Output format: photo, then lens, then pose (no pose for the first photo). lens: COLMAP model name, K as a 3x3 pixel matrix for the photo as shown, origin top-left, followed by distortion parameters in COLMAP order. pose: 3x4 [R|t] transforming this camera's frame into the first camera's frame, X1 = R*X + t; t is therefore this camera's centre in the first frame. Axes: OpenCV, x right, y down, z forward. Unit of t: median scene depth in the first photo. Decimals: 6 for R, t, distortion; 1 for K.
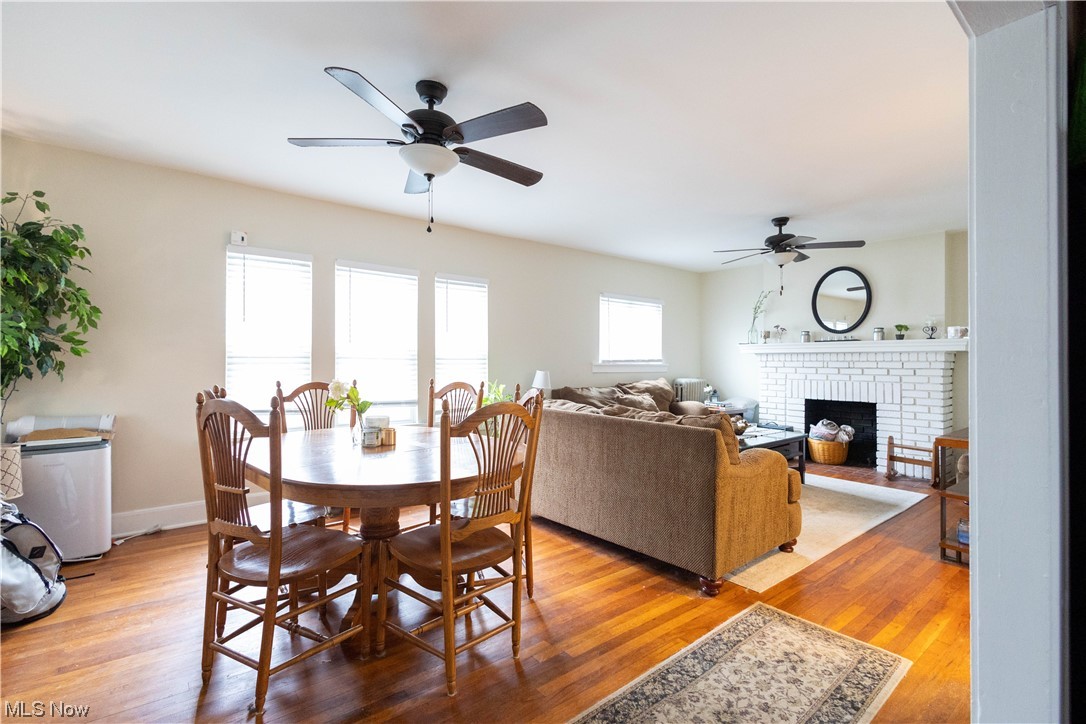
lens RADIAL K [[498.2, 0, 541.7], [0, 498.2, 359.8], [0, 0, 1]] dist [0.011054, -0.000538]
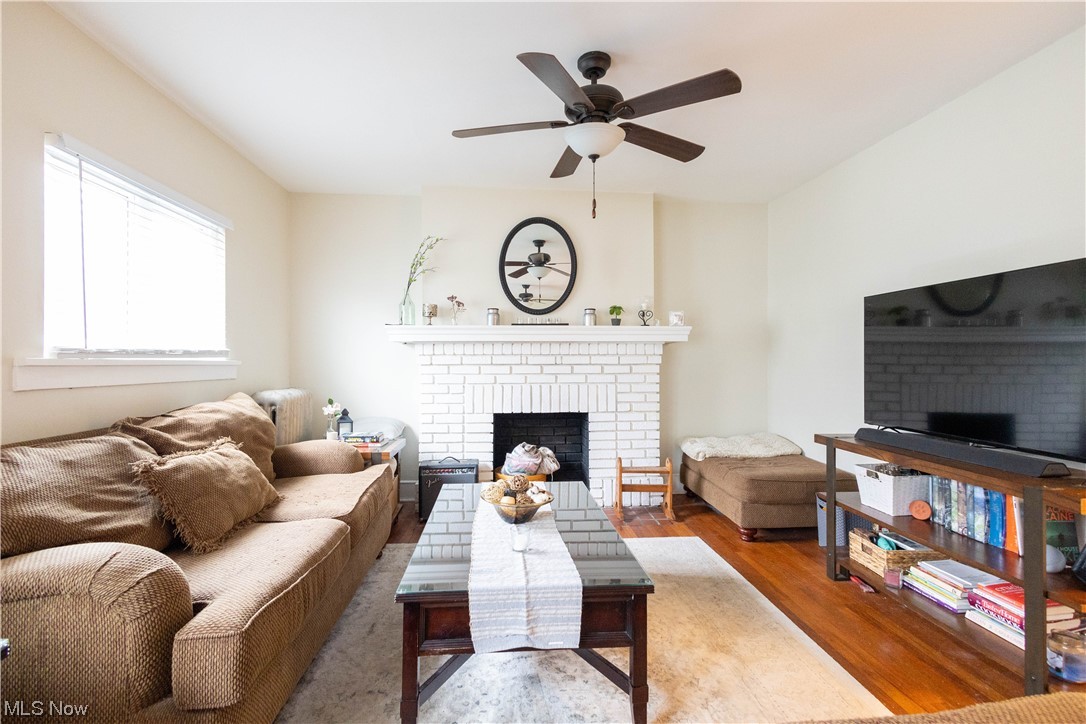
lens RADIAL K [[498.2, 0, 541.7], [0, 498.2, 359.8], [0, 0, 1]] dist [0.011054, -0.000538]
pose [[0.563876, -0.003665, 0.825851, 0.036833], [0.001834, 0.999993, 0.003185, 0.007726], [-0.825858, -0.000282, 0.563879, 0.643647]]
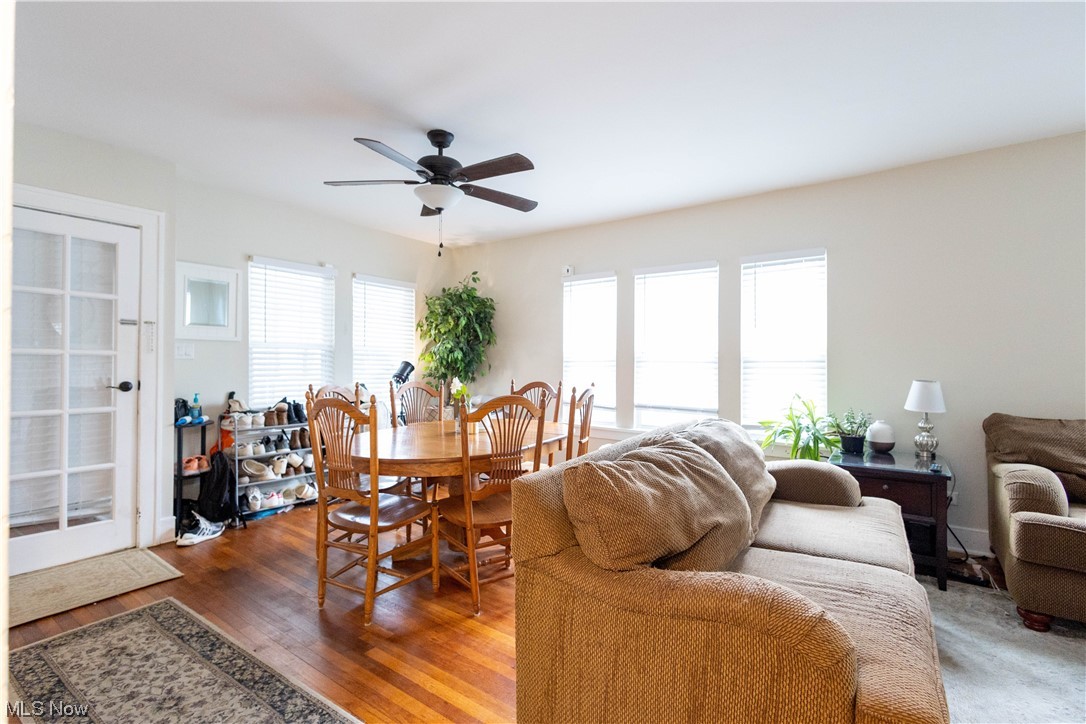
lens RADIAL K [[502.5, 0, 544.4], [0, 502.5, 355.1], [0, 0, 1]] dist [0.013690, -0.000617]
pose [[0.263865, -0.018735, -0.964378, 0.436626], [0.000814, 0.999815, -0.019200, 0.002080], [0.964559, 0.004281, 0.263831, 0.403466]]
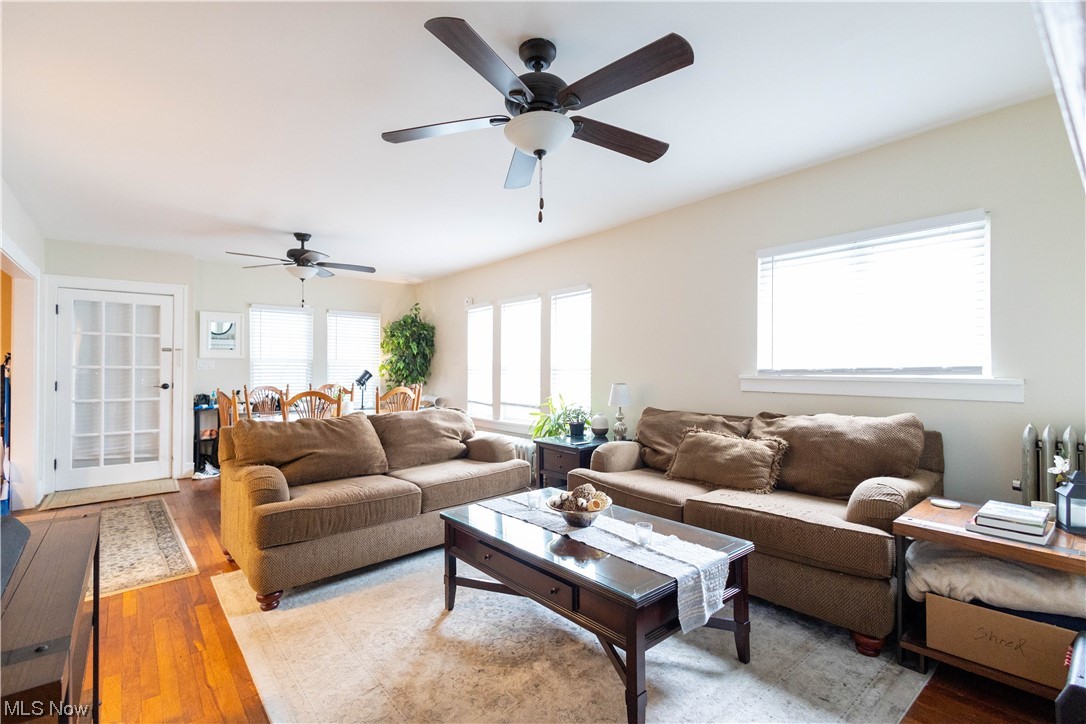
lens RADIAL K [[498.2, 0, 541.7], [0, 498.2, 359.8], [0, 0, 1]] dist [0.011054, -0.000538]
pose [[0.011296, -0.022006, -0.999694, 0.767449], [0.006269, 0.999740, -0.021936, 0.000021], [0.999917, -0.006019, 0.011431, 0.837436]]
